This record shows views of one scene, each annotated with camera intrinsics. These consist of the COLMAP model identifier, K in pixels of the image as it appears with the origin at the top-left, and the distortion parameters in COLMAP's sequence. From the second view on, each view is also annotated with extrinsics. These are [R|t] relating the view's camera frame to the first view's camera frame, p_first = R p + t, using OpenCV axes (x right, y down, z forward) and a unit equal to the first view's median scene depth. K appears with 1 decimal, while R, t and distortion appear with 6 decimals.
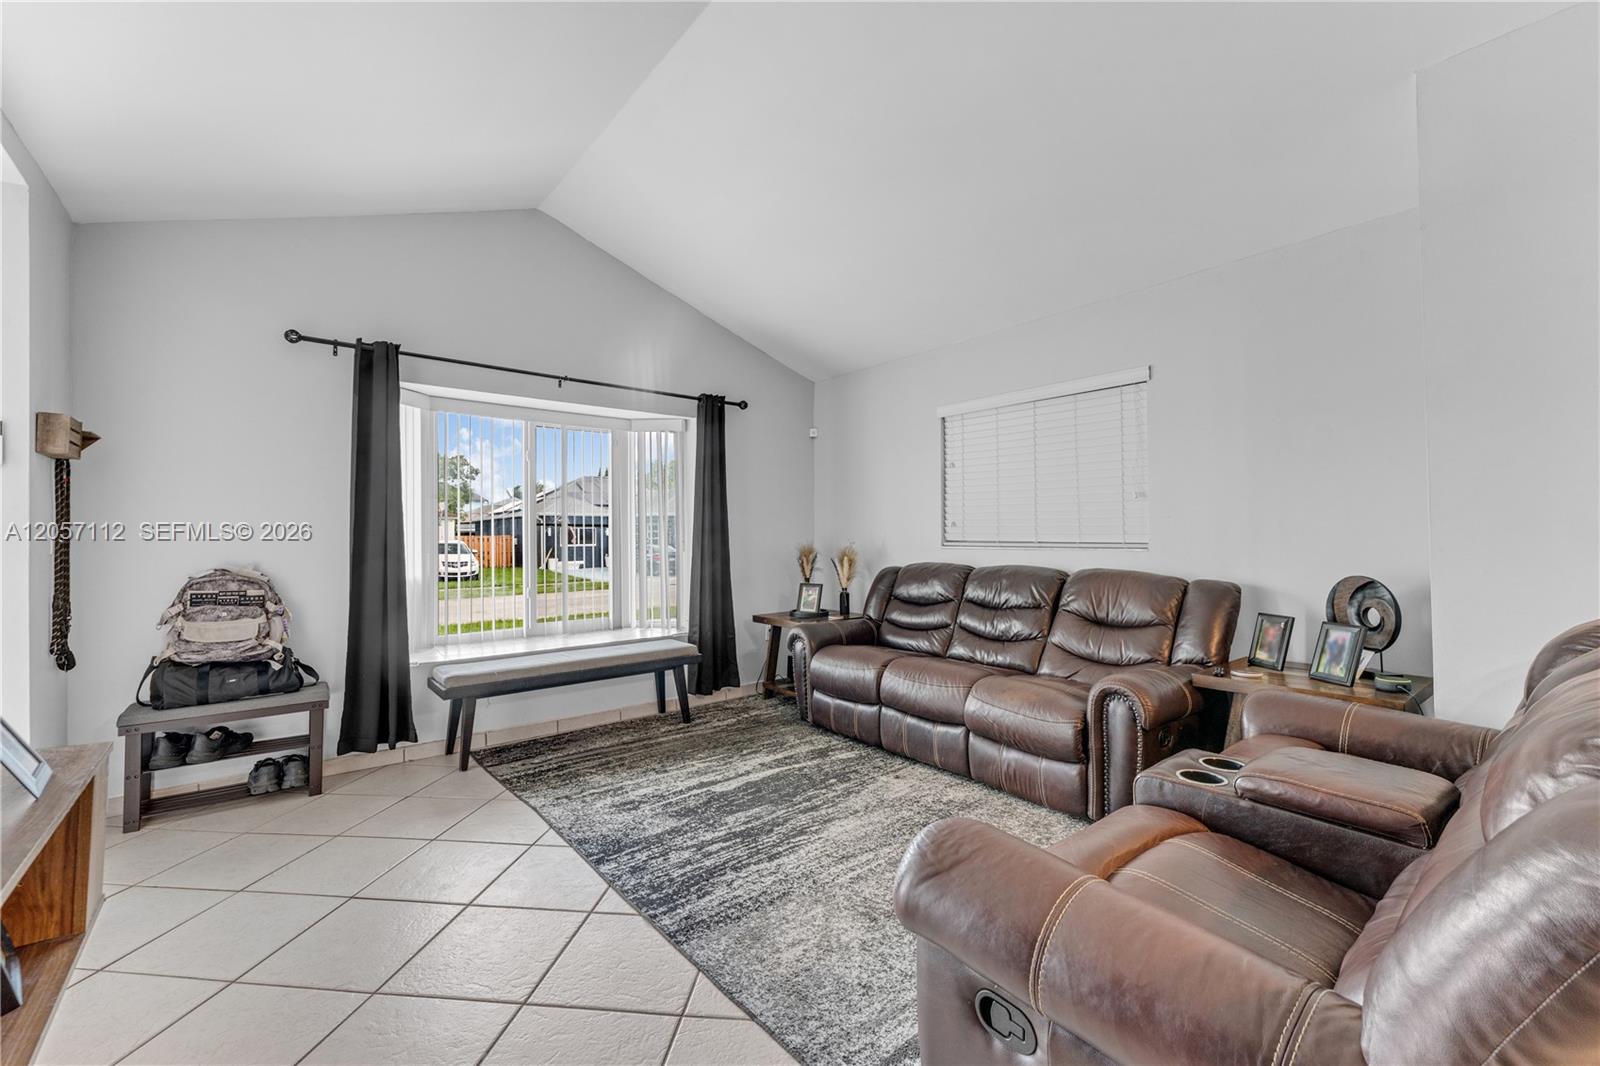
lens RADIAL K [[653.5, 0, 783.1], [0, 653.5, 520.9], [0, 0, 1]] dist [-0.000887, 0.000194]
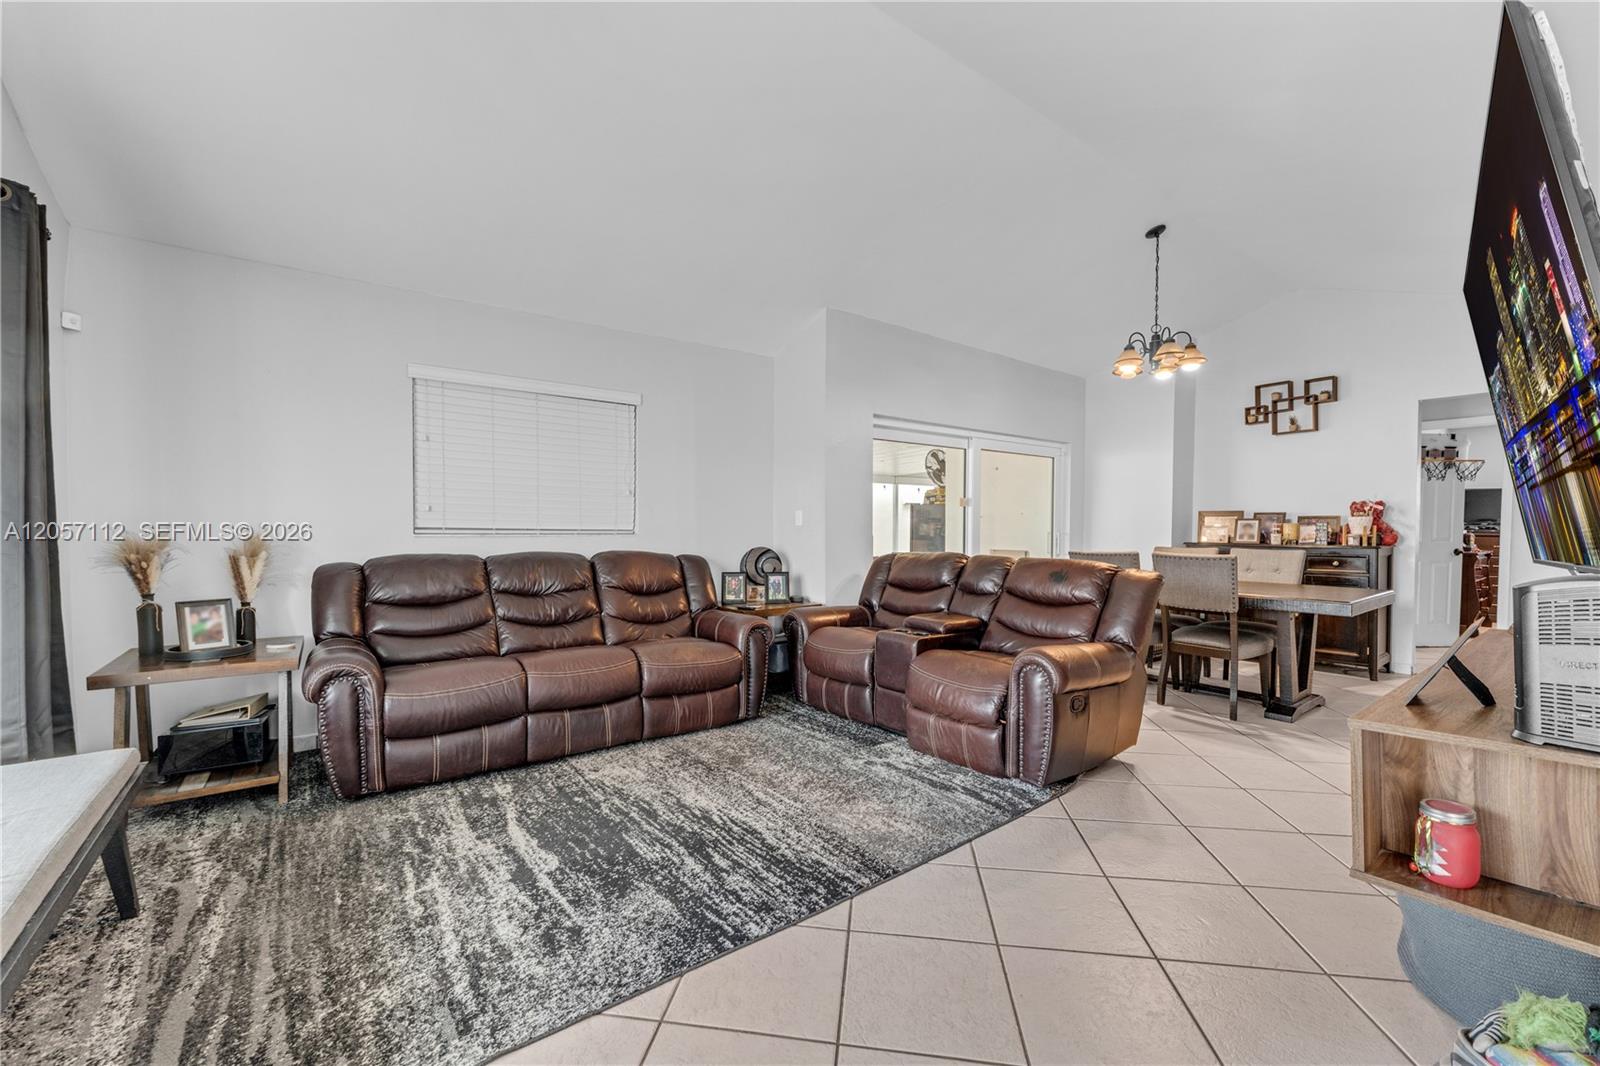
lens RADIAL K [[653.5, 0, 783.1], [0, 653.5, 520.9], [0, 0, 1]] dist [-0.000887, 0.000194]
pose [[0.037507, 0.018083, 0.999133, -0.823386], [-0.025809, 0.999520, -0.017122, 0.034724], [-0.998963, -0.025144, 0.037956, 0.729067]]
